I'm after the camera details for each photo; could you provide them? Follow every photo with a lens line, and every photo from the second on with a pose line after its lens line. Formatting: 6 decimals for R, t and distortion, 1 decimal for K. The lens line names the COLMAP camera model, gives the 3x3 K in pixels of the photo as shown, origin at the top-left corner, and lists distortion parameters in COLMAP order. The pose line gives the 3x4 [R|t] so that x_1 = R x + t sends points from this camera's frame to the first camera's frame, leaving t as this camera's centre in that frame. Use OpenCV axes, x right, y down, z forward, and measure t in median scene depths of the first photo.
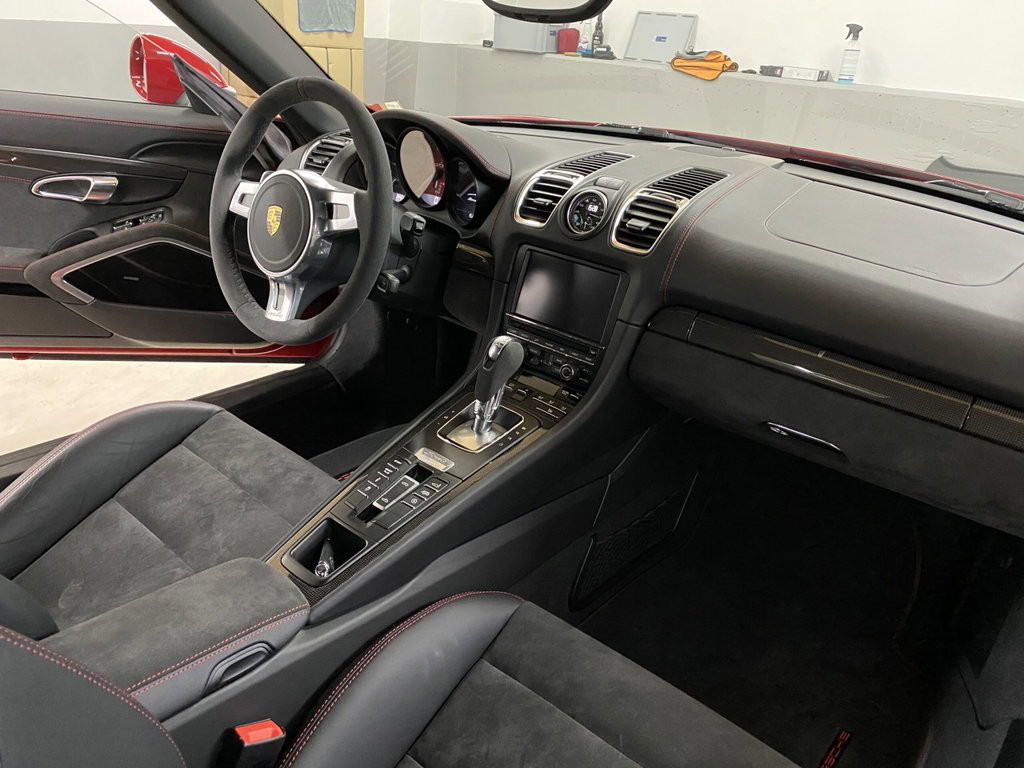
lens RADIAL K [[787.3, 0, 510.1], [0, 787.3, 377.1], [0, 0, 1]] dist [0.014954, -0.002995]
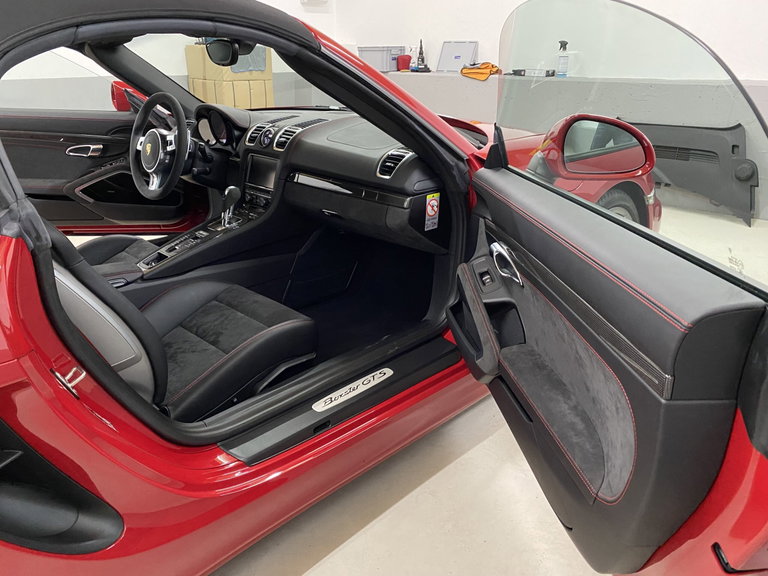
lens RADIAL K [[590.5, 0, 386.7], [0, 590.5, 292.5], [0, 0, 1]] dist [0.014954, -0.002995]
pose [[0.994072, -0.040476, -0.100909, 0.449412], [0.036912, 0.998636, -0.036931, 0.253966], [0.102266, 0.032987, 0.994210, -0.559140]]
